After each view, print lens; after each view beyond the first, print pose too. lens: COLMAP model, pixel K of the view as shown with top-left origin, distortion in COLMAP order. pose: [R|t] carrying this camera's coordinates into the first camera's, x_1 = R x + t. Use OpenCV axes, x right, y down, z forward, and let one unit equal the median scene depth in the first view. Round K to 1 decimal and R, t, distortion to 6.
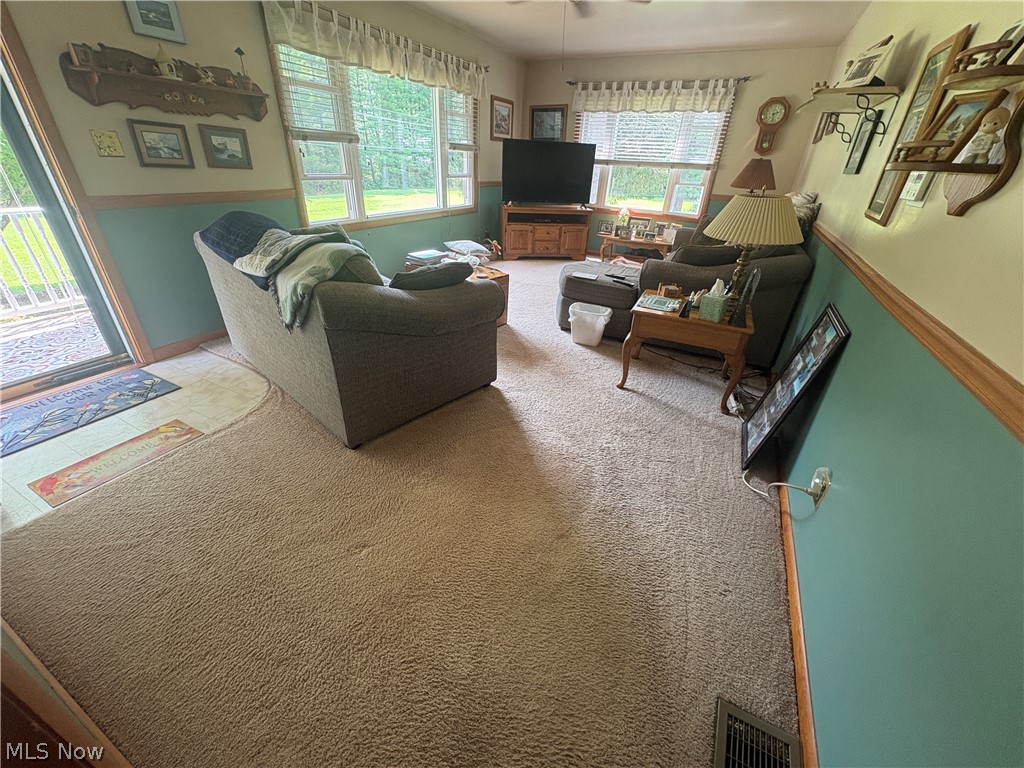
lens RADIAL K [[406.1, 0, 516.1], [0, 406.1, 384.0], [0, 0, 1]] dist [-0.003185, 0.000226]
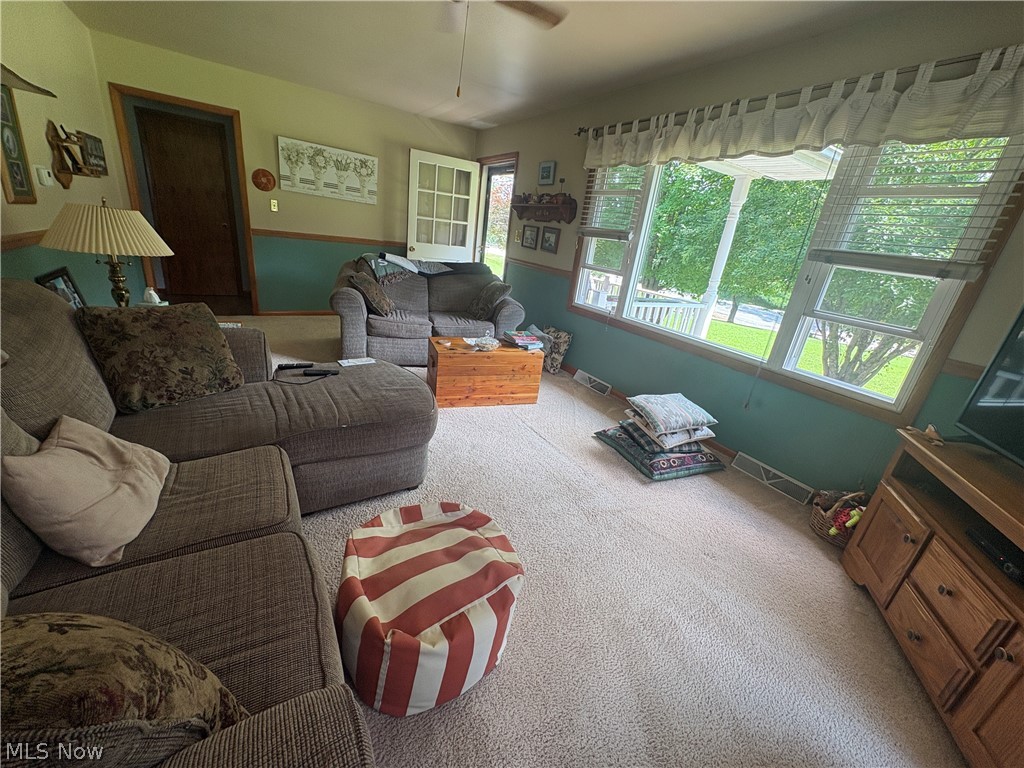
lens RADIAL K [[406.1, 0, 512.0], [0, 406.1, 388.2], [0, 0, 1]] dist [-0.003185, 0.000226]
pose [[-0.527806, 0.196604, -0.826298, 0.670022], [-0.534716, 0.678947, 0.503100, -0.790858], [0.659924, 0.707374, -0.253225, 1.490643]]
